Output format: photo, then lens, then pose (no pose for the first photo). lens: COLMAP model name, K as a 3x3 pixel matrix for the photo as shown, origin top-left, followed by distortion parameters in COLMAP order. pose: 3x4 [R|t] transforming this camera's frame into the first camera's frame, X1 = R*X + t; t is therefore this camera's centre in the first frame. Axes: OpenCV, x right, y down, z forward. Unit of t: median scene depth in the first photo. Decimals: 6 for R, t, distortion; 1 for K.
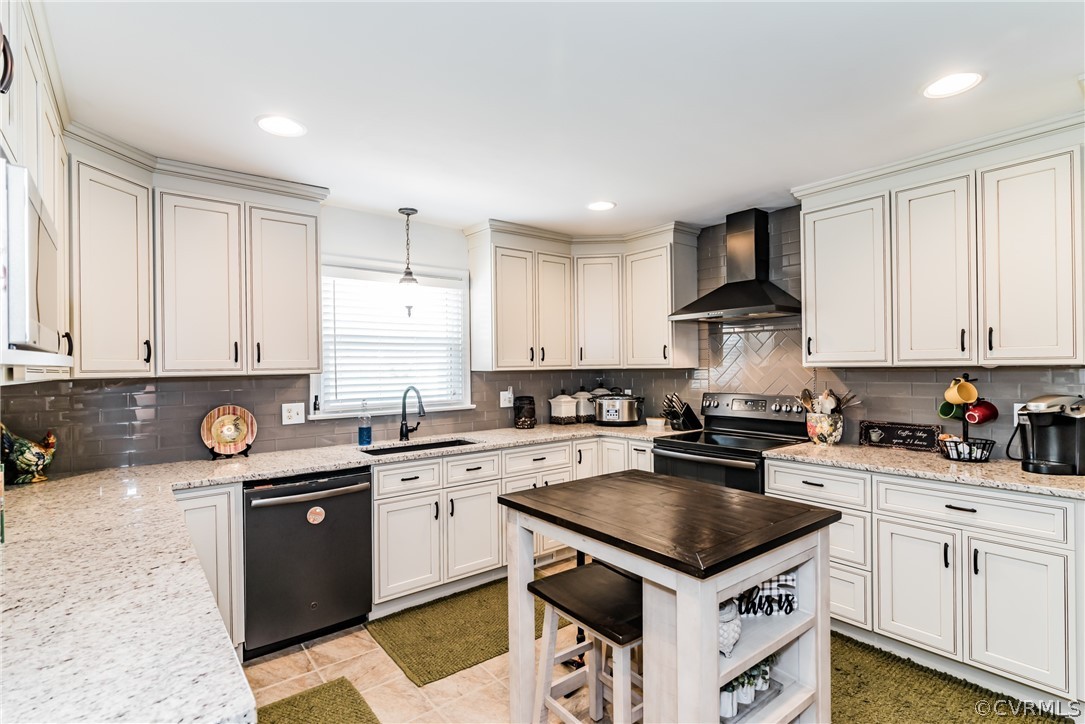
lens RADIAL K [[521.8, 0, 542.8], [0, 521.8, 365.9], [0, 0, 1]] dist [0.002929, -0.001796]
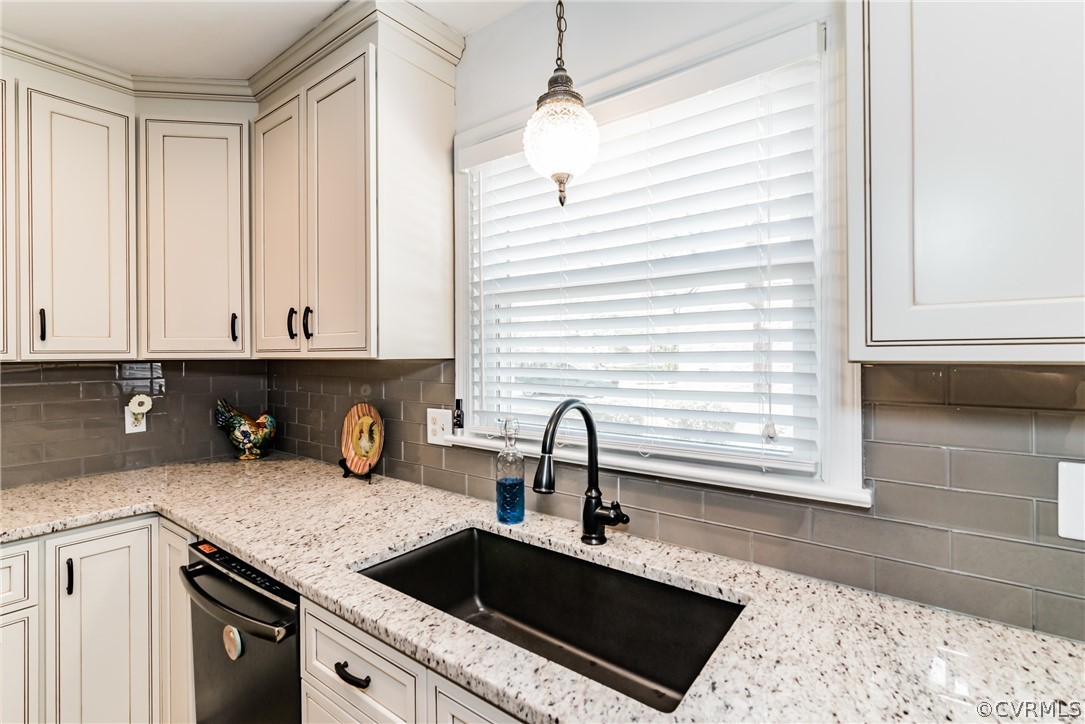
lens RADIAL K [[491.8, 0, 537.0], [0, 491.8, 356.3], [0, 0, 1]] dist [-0.012633, 0.000066]
pose [[0.245891, 0.020029, -0.969091, 0.069665], [0.007672, 0.999715, 0.022608, 0.001886], [0.969267, -0.012994, 0.245667, 0.936325]]
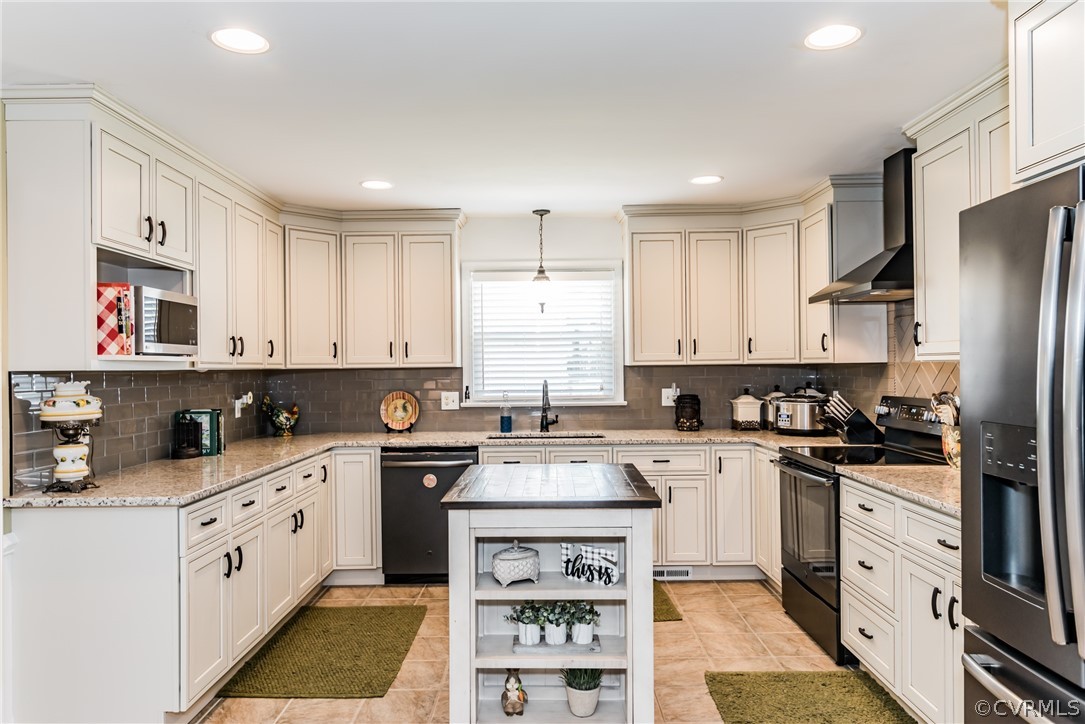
lens RADIAL K [[739.1, 0, 541.2], [0, 739.1, 363.8], [0, 0, 1]] dist [-0.003121, 0.004067]
pose [[0.780722, 0.004236, -0.624864, 0.693598], [0.000967, 0.999968, 0.007986, -0.004763], [0.624878, -0.006839, 0.780692, -0.162689]]
